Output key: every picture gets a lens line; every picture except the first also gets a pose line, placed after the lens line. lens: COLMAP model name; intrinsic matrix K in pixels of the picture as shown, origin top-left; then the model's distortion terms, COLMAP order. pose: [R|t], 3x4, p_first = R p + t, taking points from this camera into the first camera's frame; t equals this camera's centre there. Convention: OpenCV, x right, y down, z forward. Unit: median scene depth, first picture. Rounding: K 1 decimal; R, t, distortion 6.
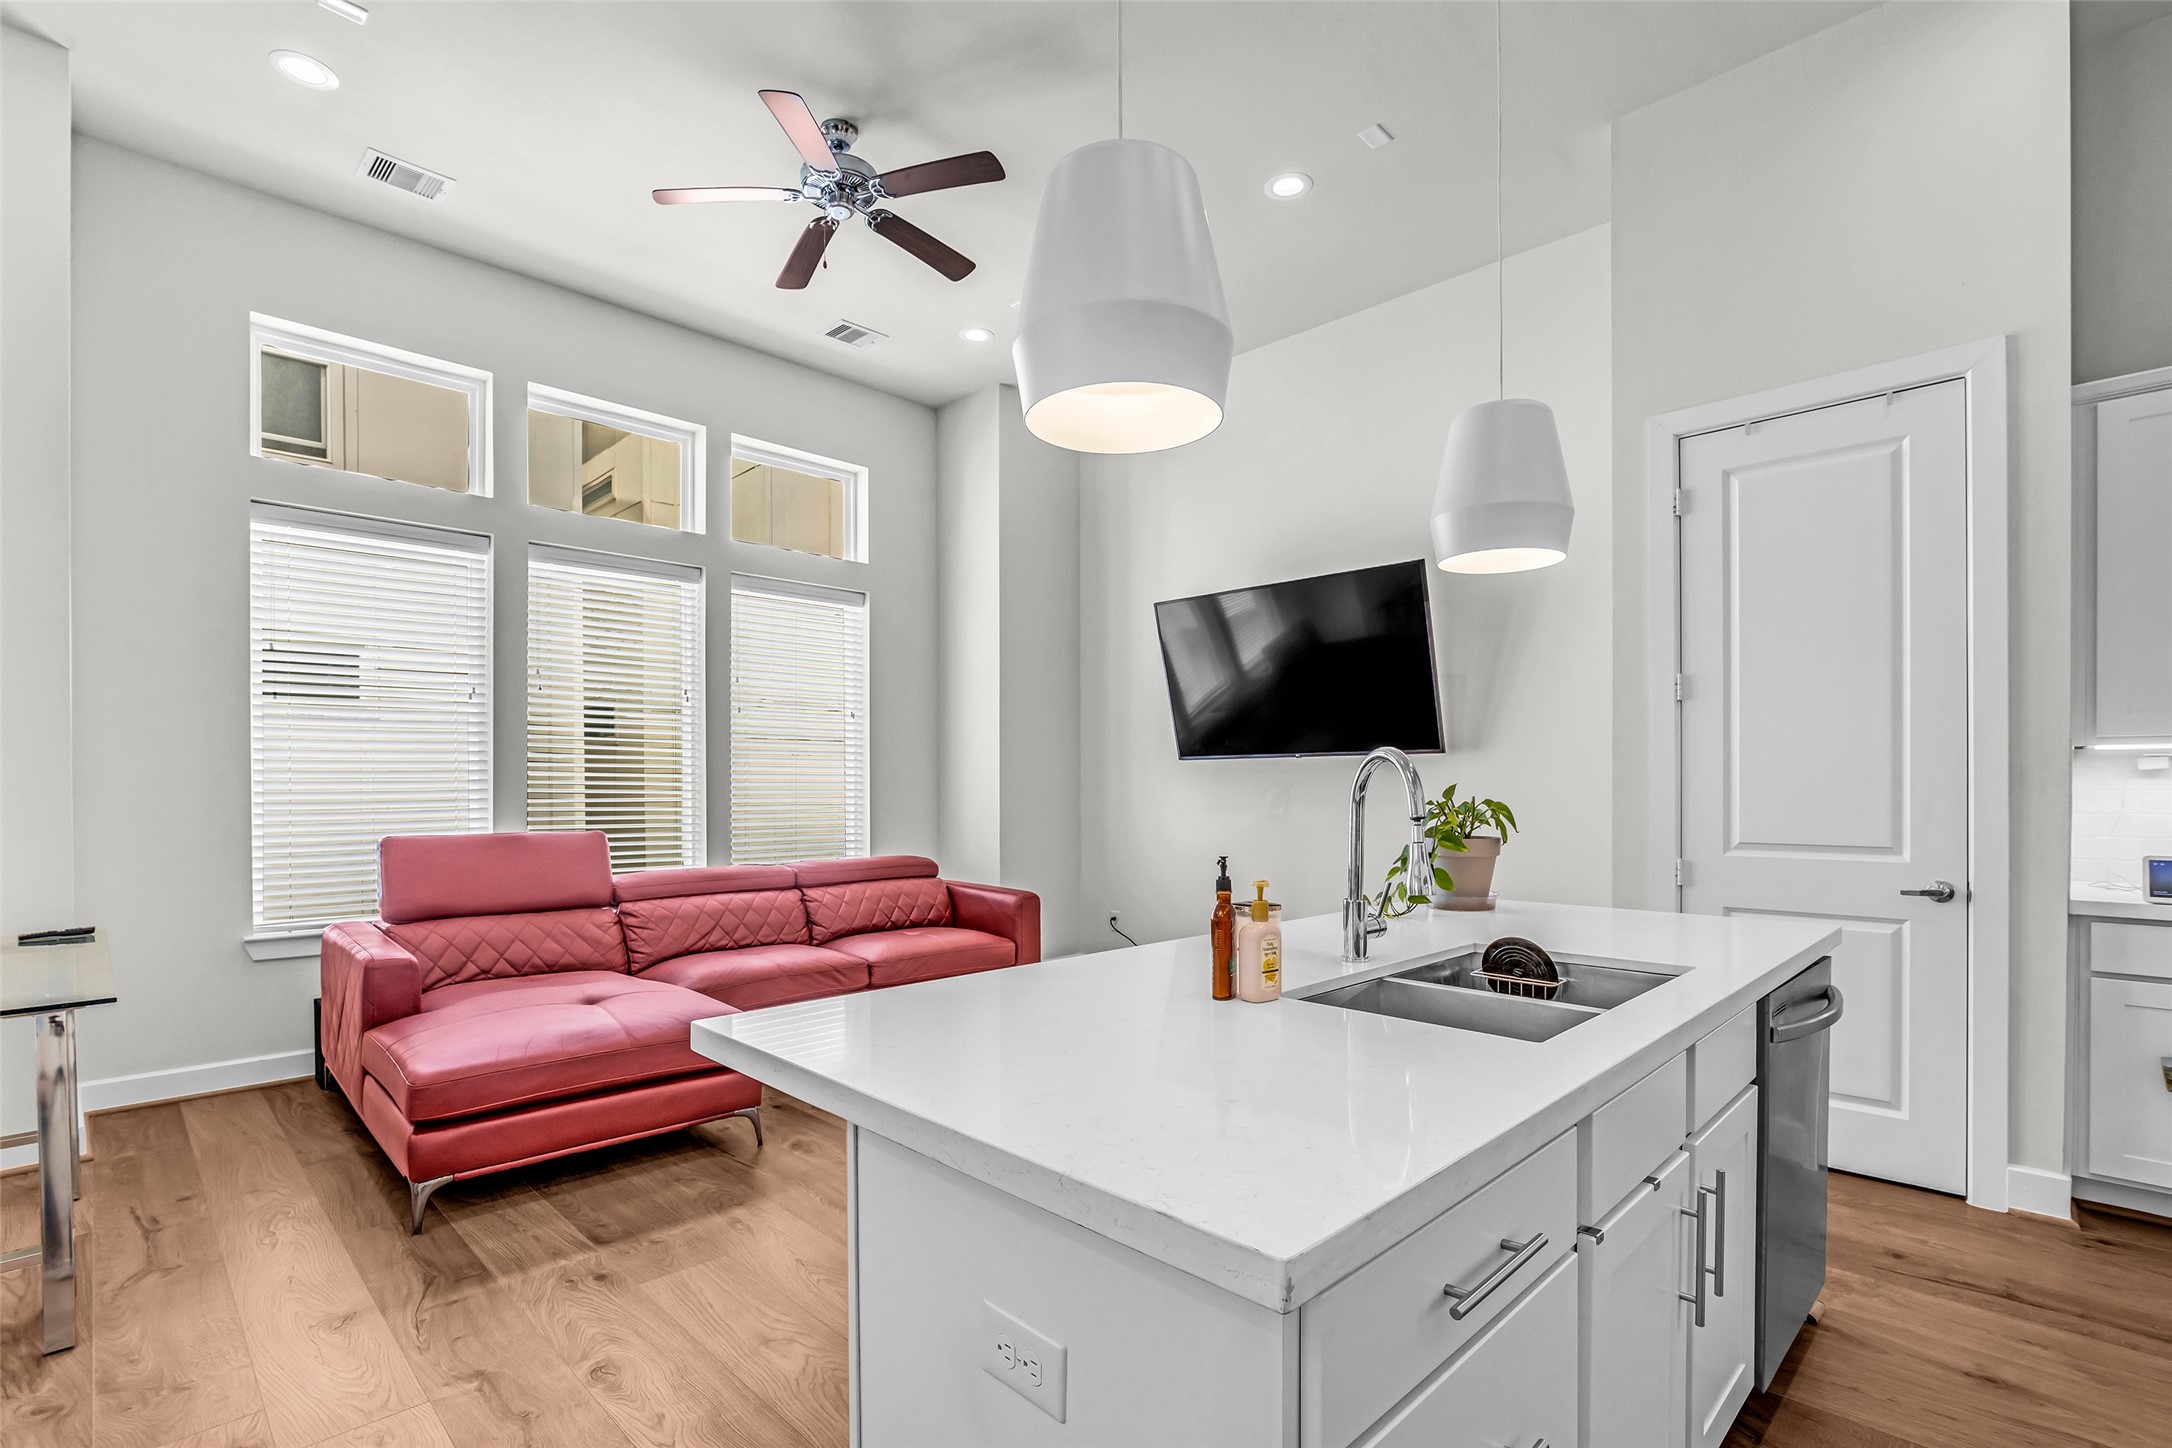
lens RADIAL K [[1002.6, 0, 1080.5], [0, 1002.6, 792.5], [0, 0, 1]] dist [-0.024987, 0.007510]
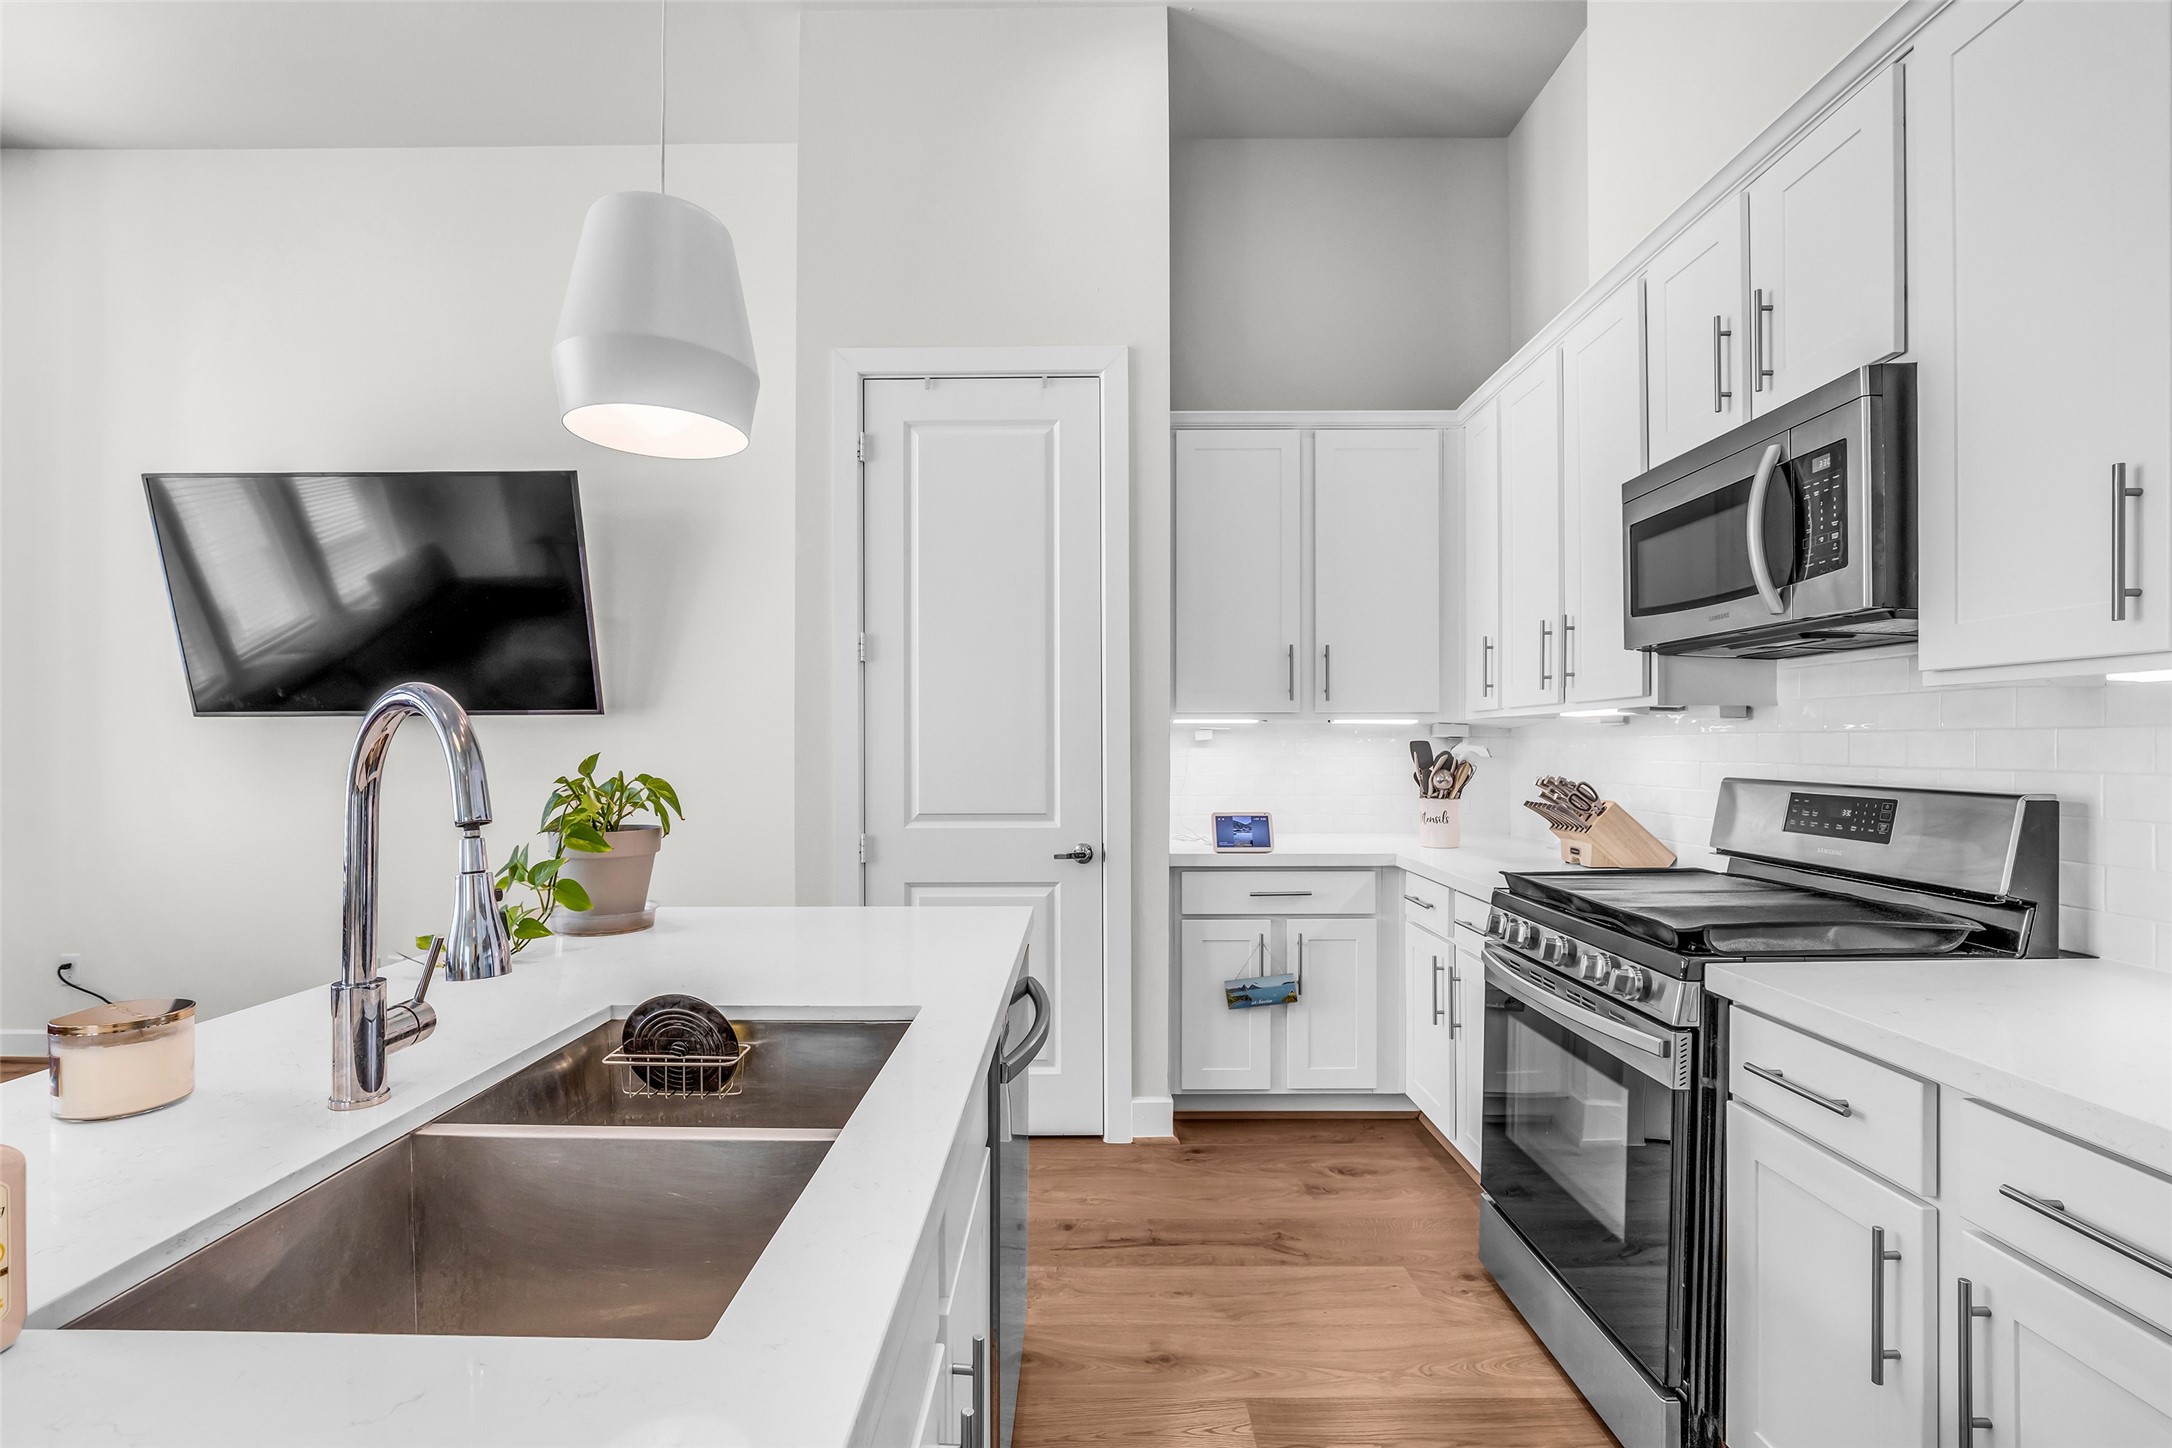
lens RADIAL K [[1002.6, 0, 1083.9], [0, 1002.6, 738.5], [0, 0, 1]] dist [-0.024987, 0.007510]
pose [[0.709366, 0.008112, 0.704794, 0.099562], [0.006482, 0.999816, -0.018031, -0.003593], [-0.704811, 0.017359, 0.709183, 0.209337]]
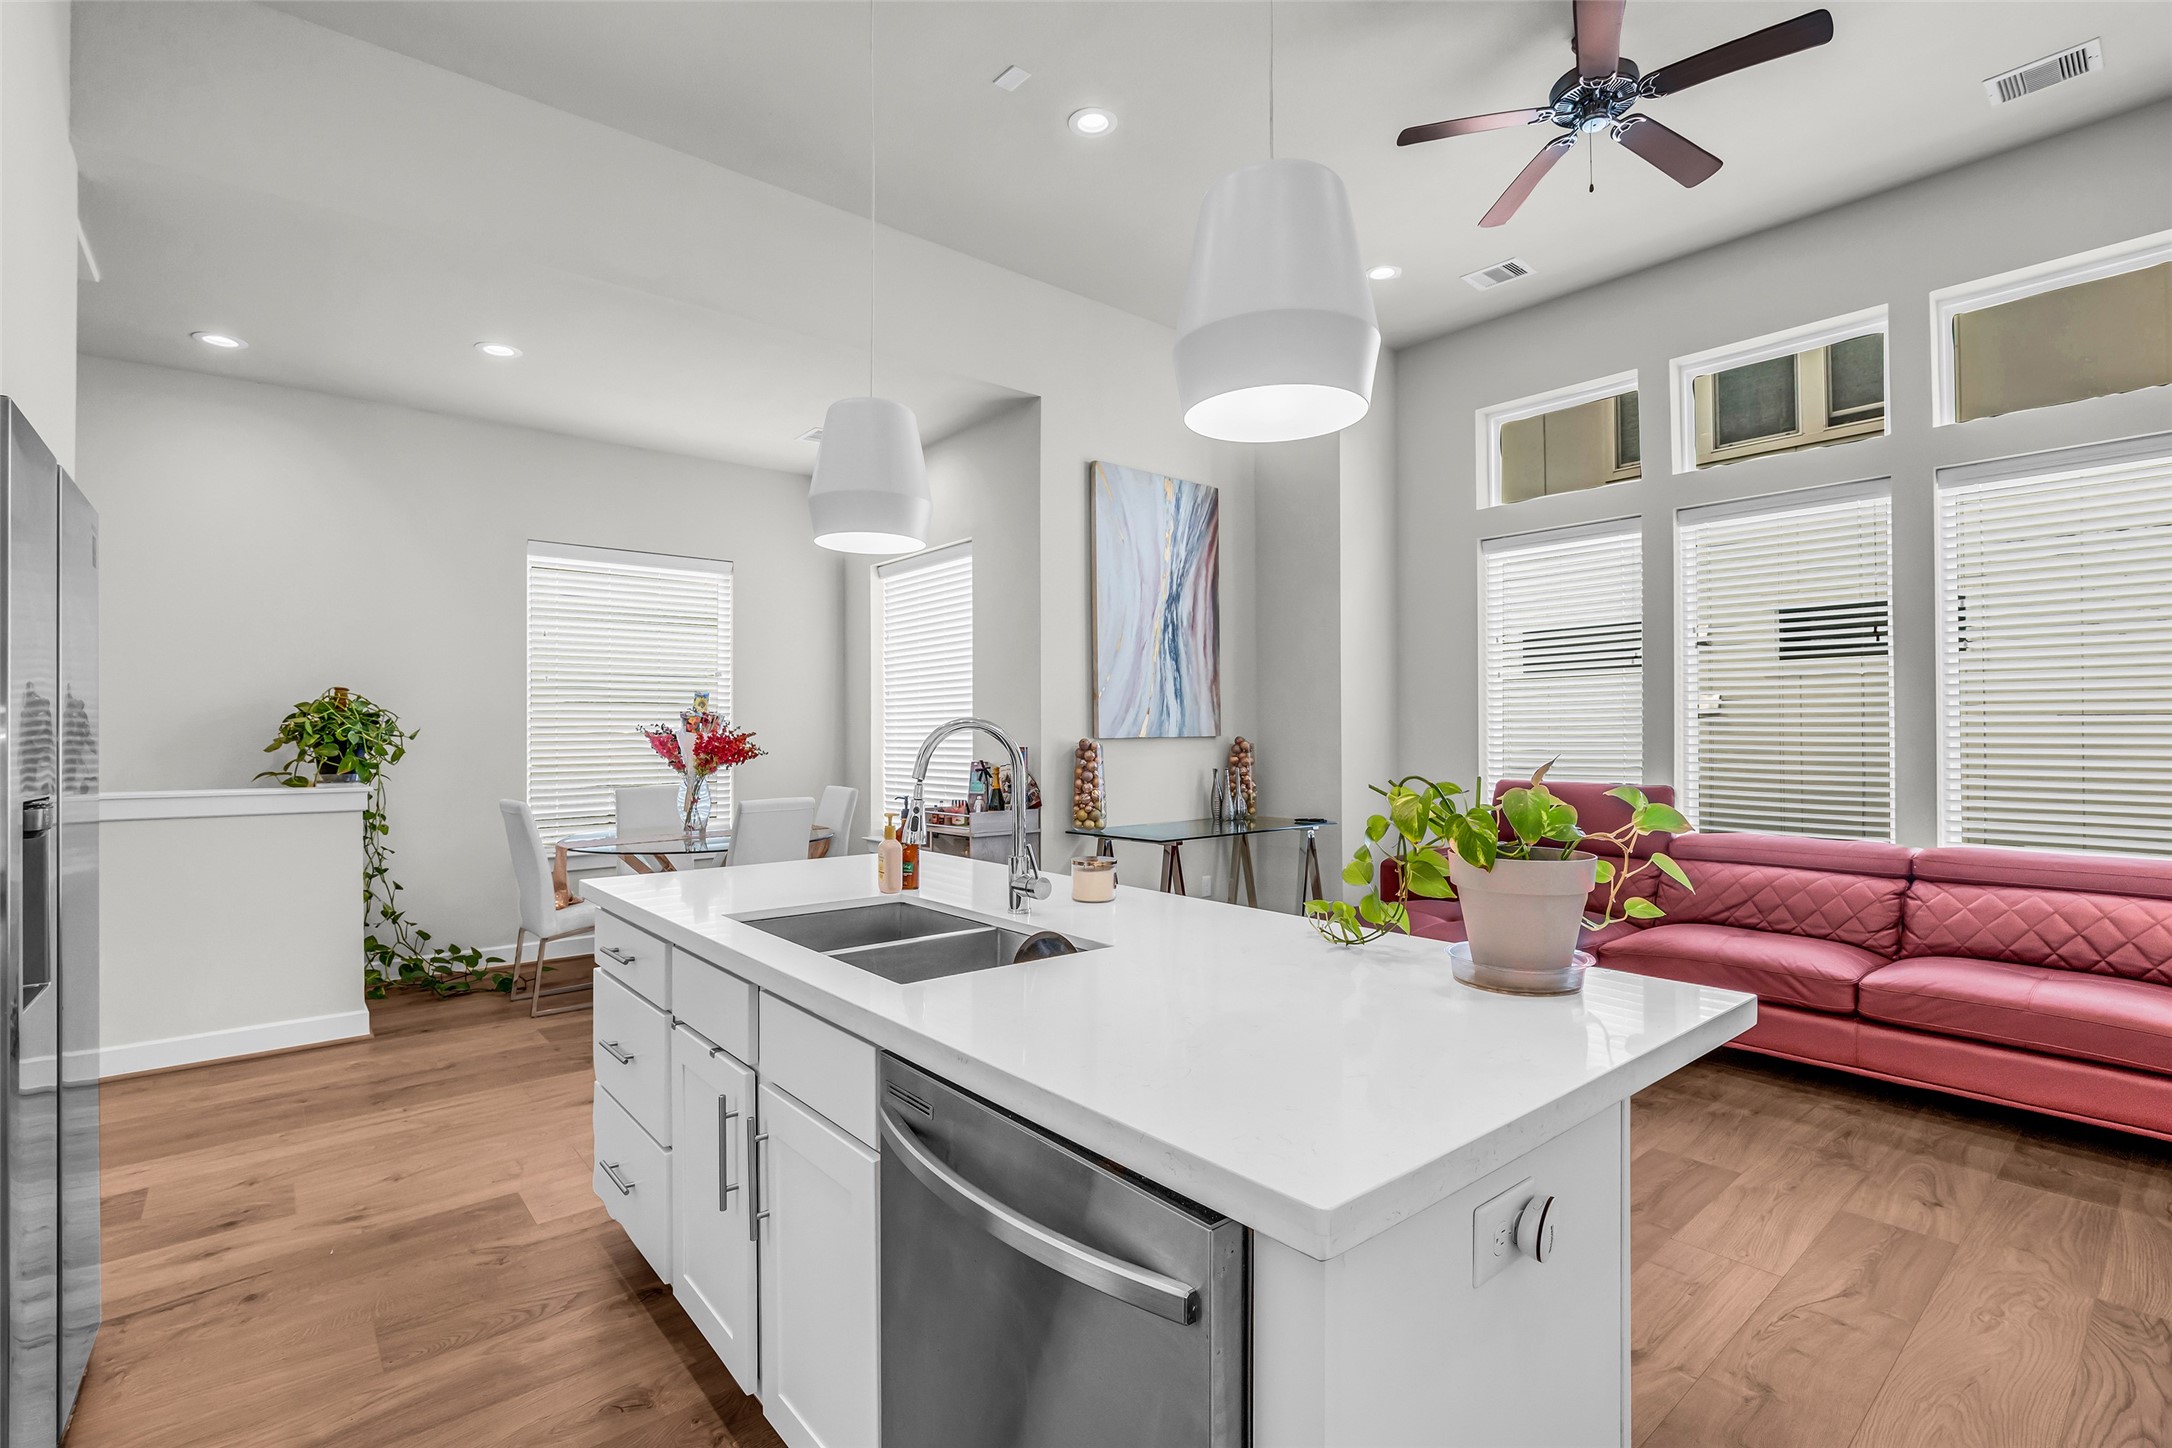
lens RADIAL K [[1002.6, 0, 1075.9], [0, 1002.6, 724.2], [0, 0, 1]] dist [-0.024987, 0.007510]
pose [[-0.091399, -0.008053, -0.995782, 0.773917], [-0.006993, 0.999948, -0.007445, -0.016440], [0.995790, 0.006283, -0.091450, 0.661707]]
